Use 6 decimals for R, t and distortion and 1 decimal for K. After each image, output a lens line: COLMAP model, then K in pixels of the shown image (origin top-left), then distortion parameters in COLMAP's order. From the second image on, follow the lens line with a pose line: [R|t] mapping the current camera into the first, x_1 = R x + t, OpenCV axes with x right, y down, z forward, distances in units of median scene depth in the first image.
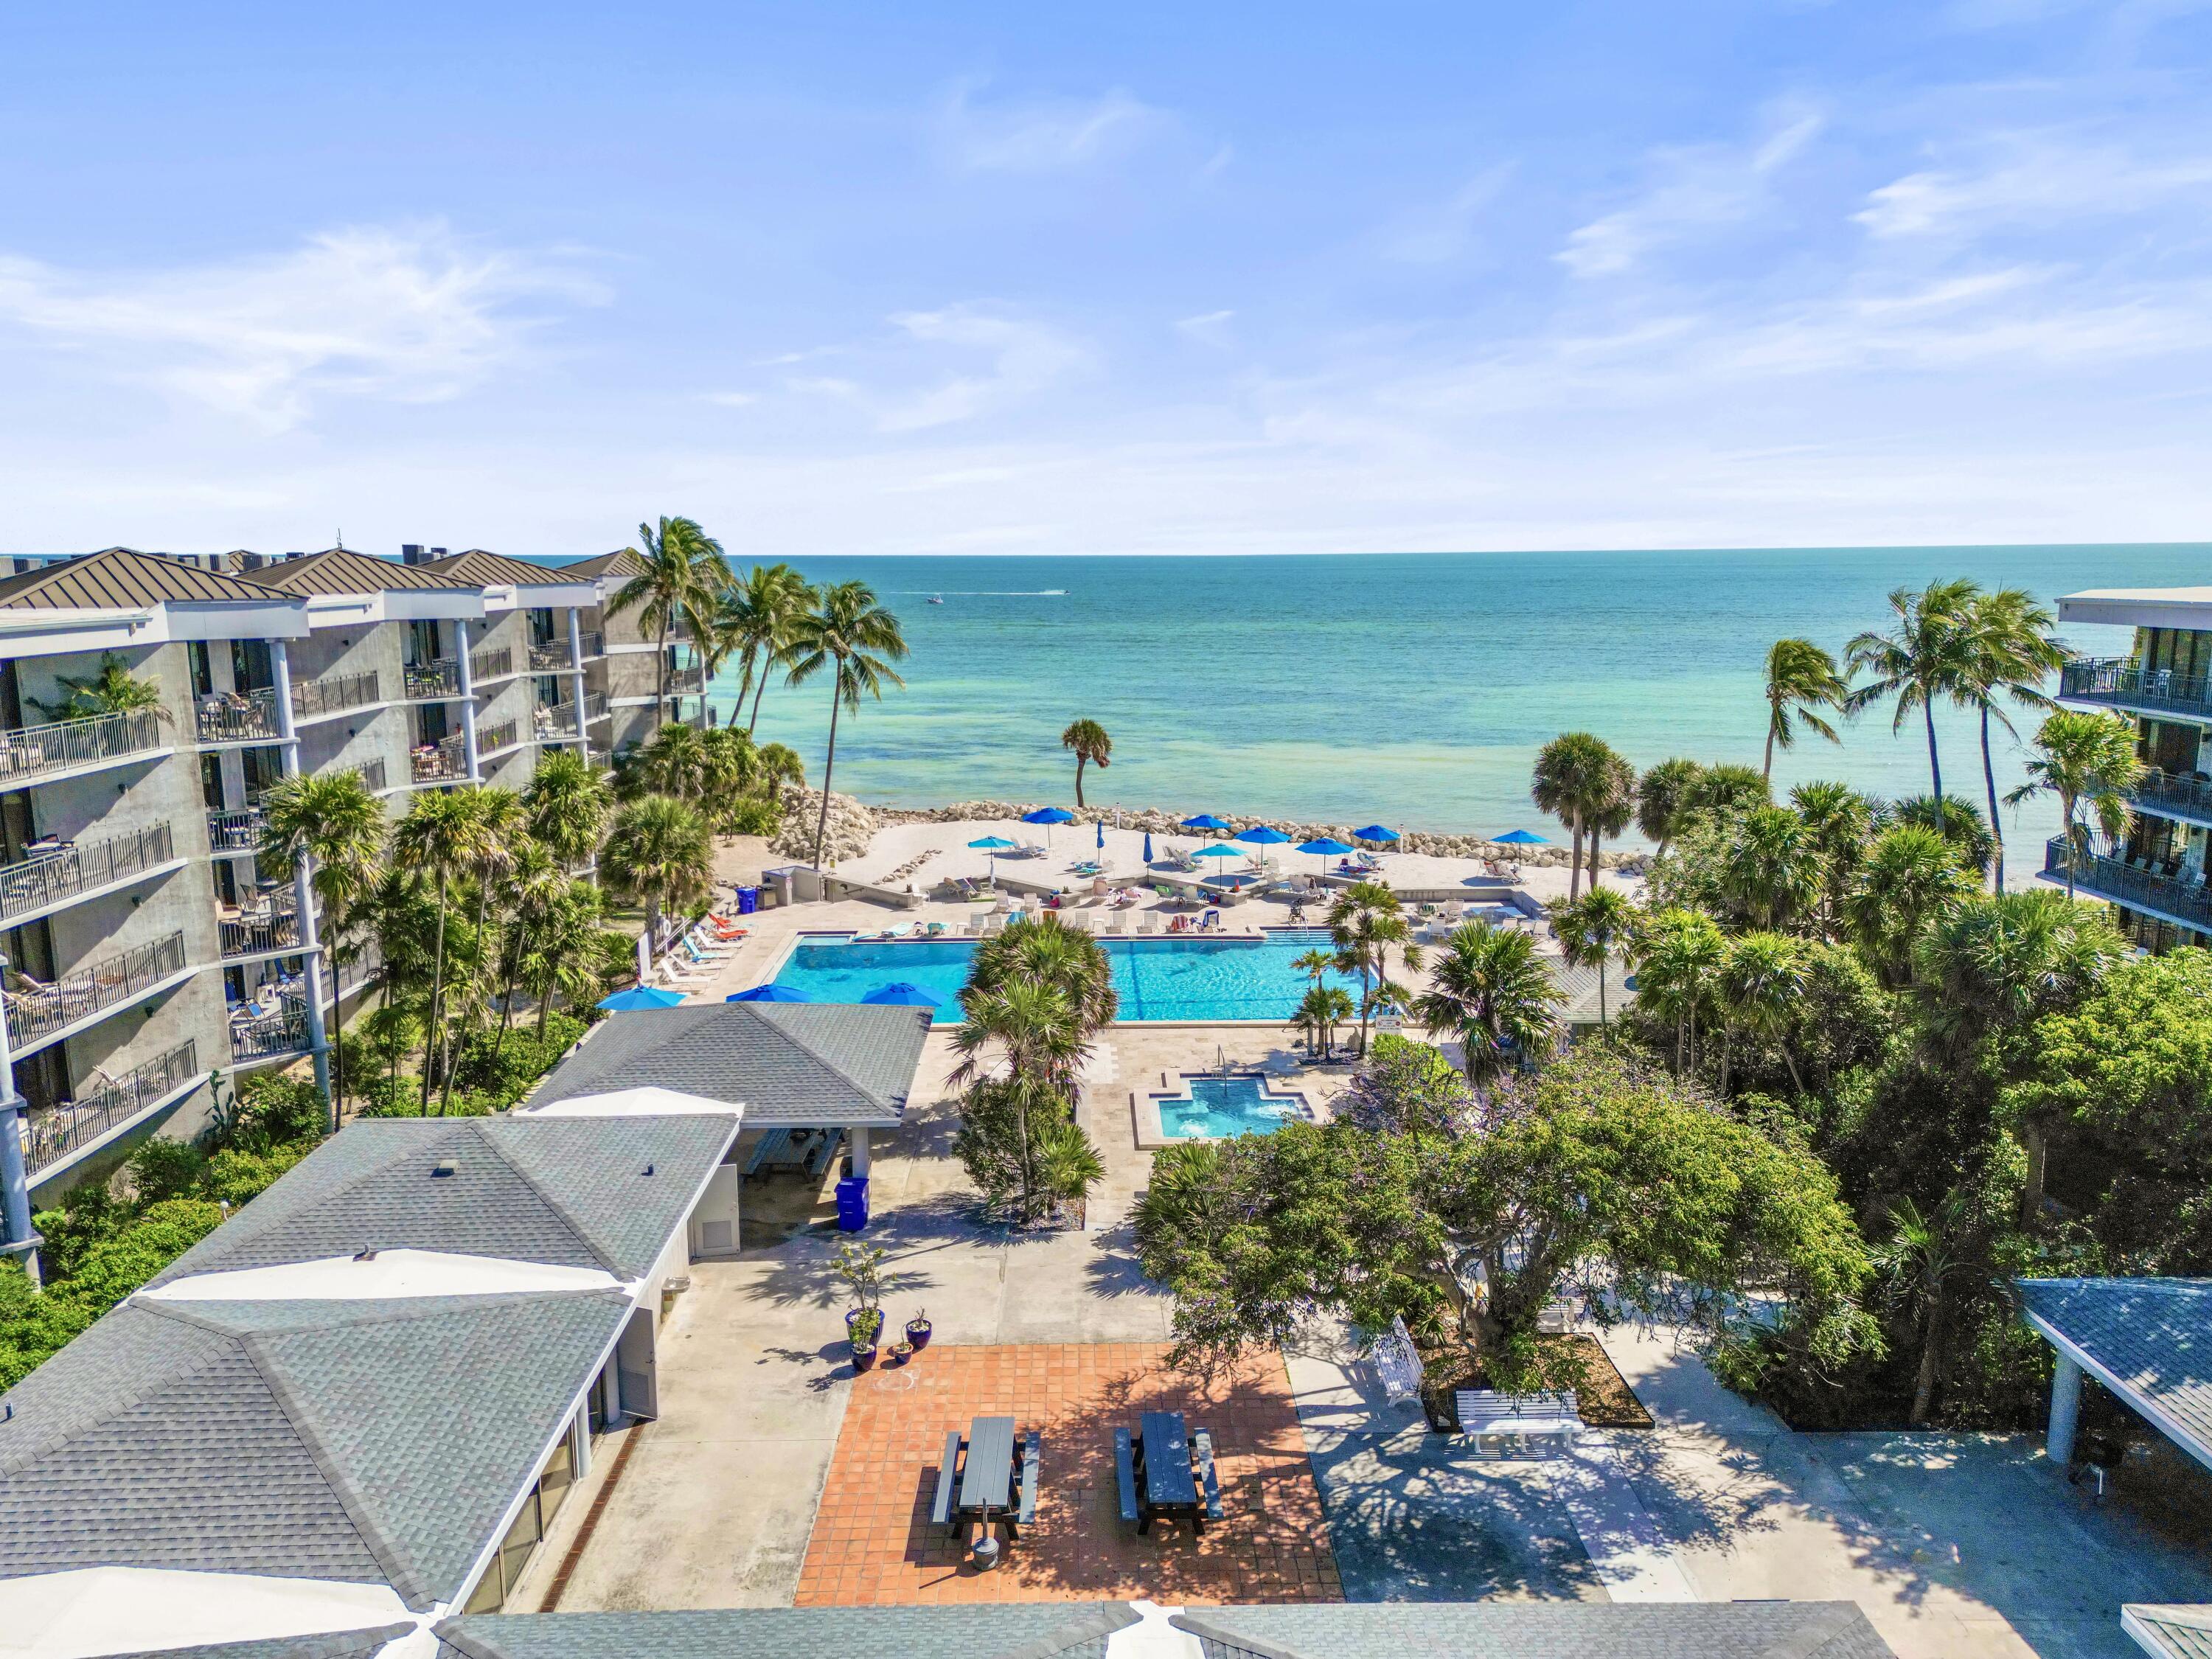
lens RADIAL K [[1551.3, 0, 1106.4], [0, 1551.3, 838.1], [0, 0, 1]] dist [0.010458, -0.015384]
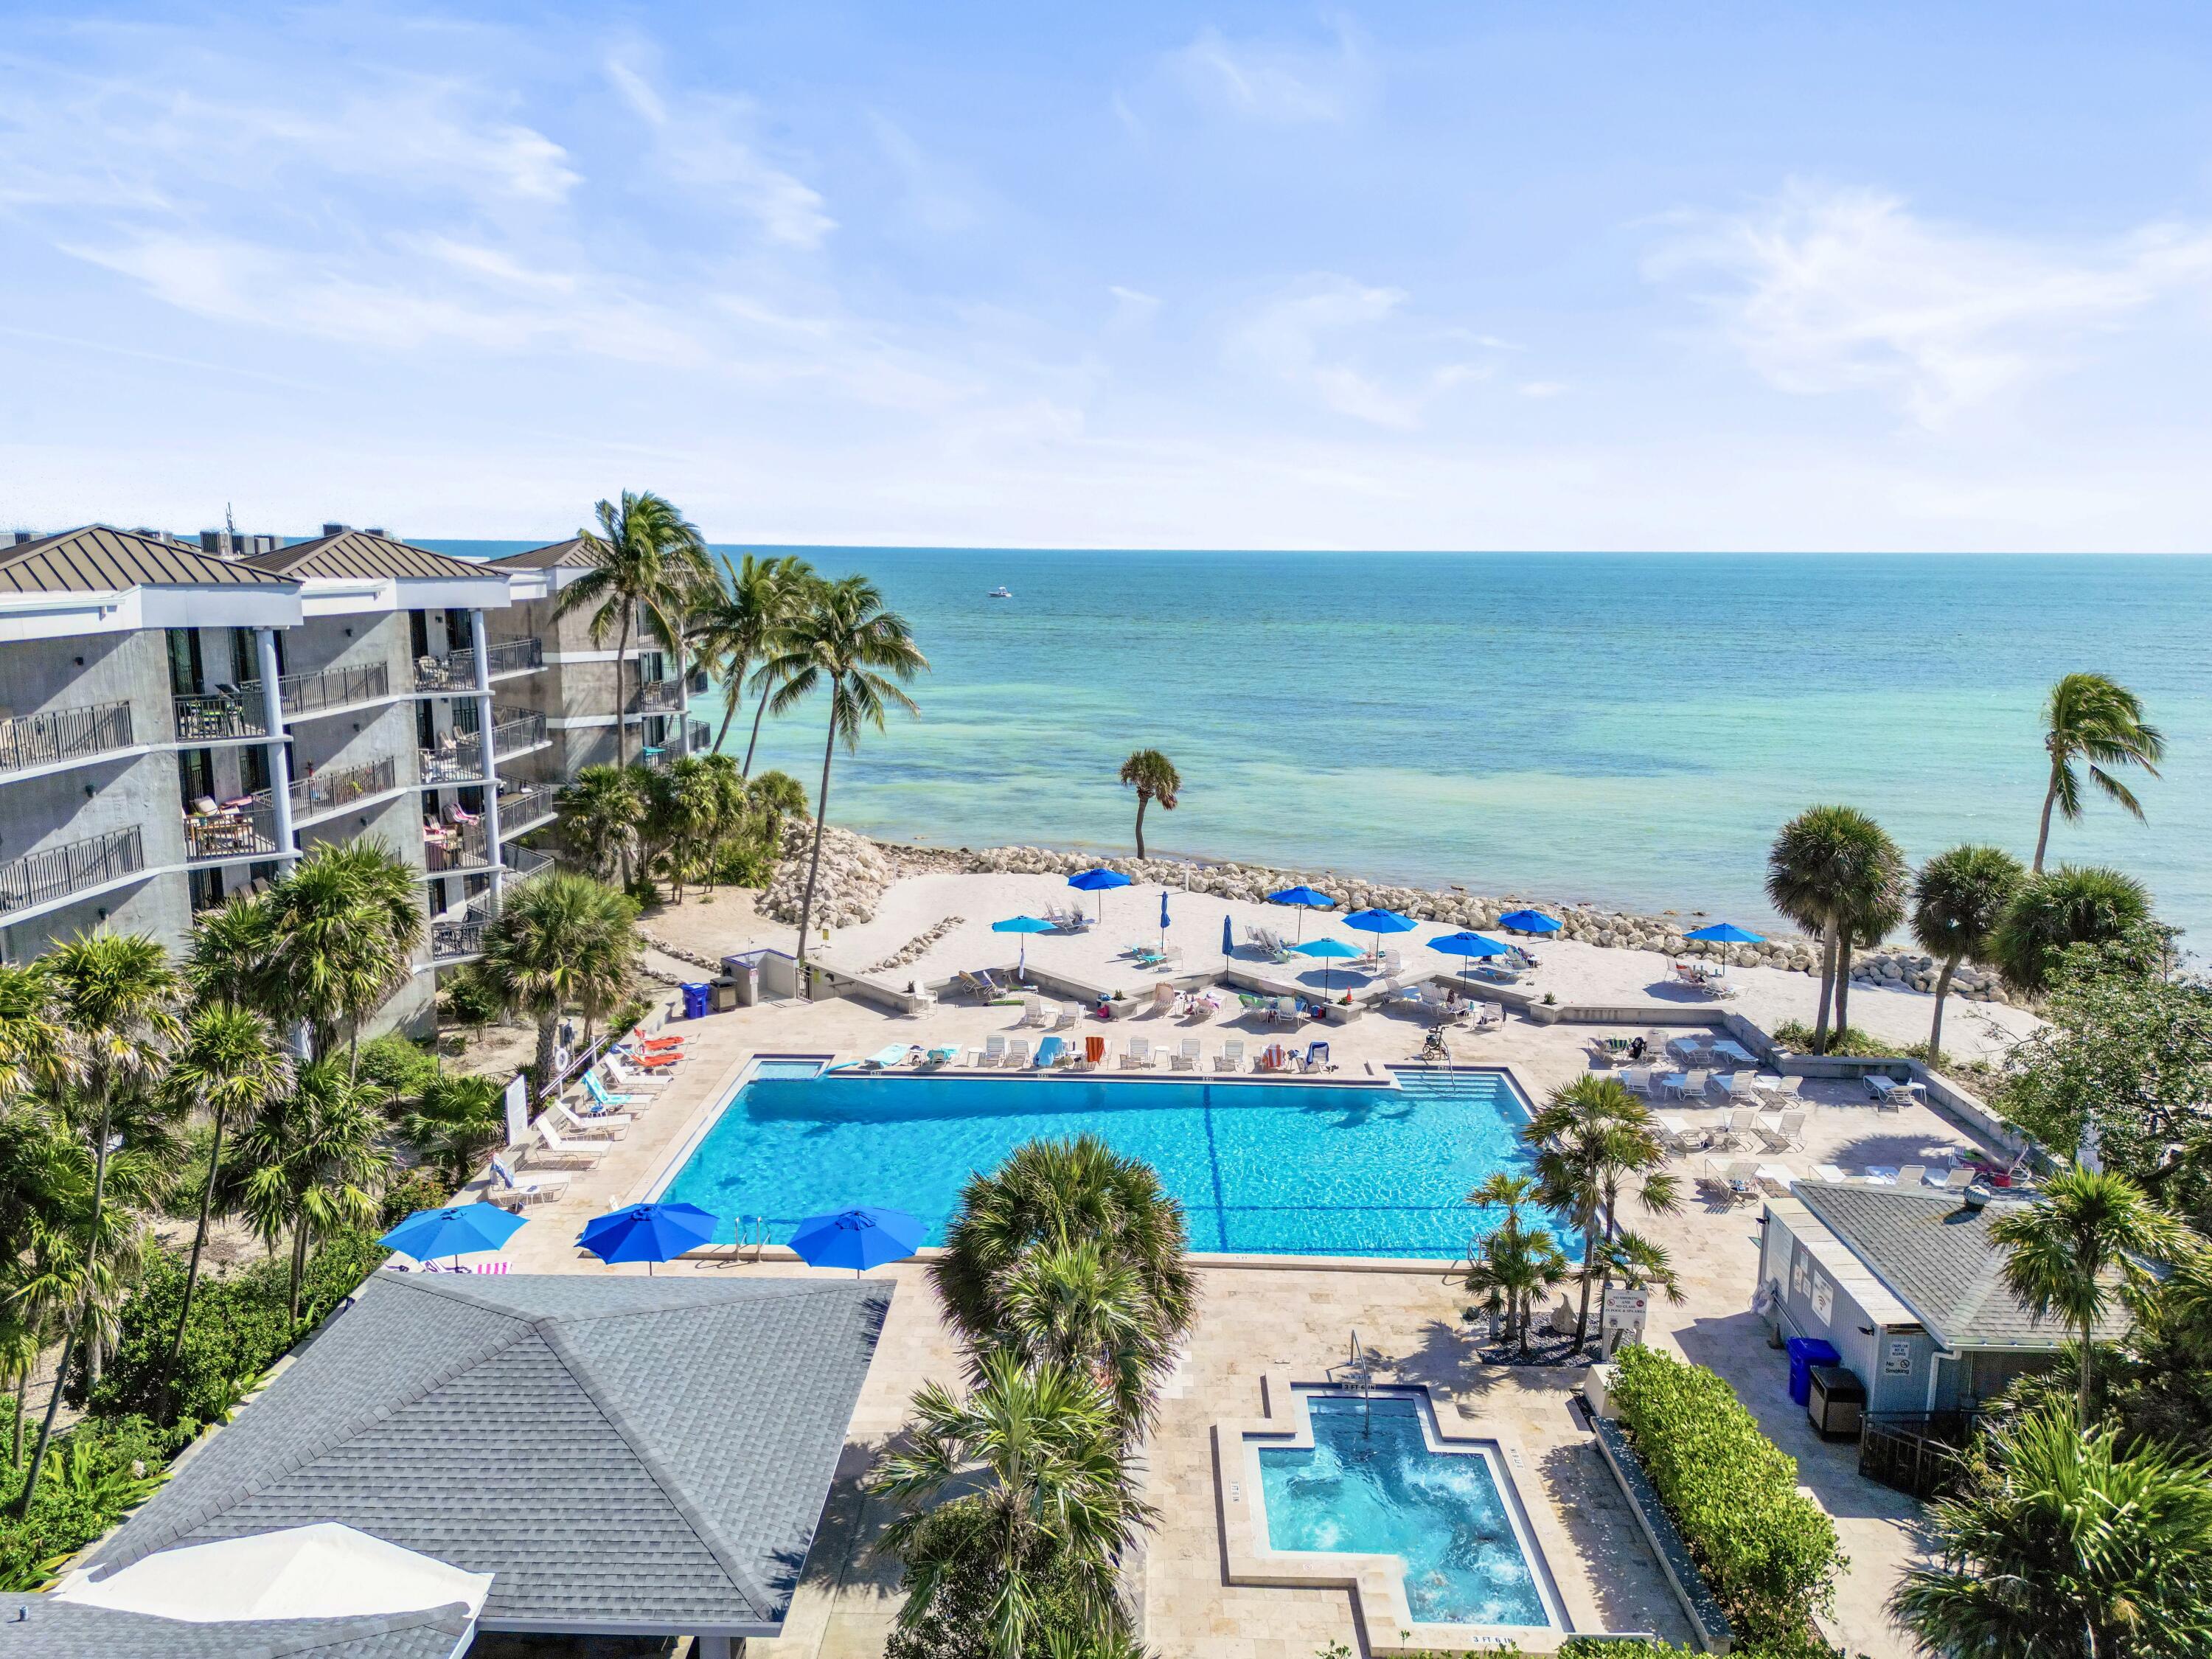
lens RADIAL K [[1551.3, 0, 1102.9], [0, 1551.3, 821.5], [0, 0, 1]] dist [0.010458, -0.015384]
pose [[0.998932, 0.022105, -0.040576, -0.005170], [-0.022384, 0.999729, -0.006437, -0.045044], [0.040422, 0.007339, 0.999156, 0.247078]]
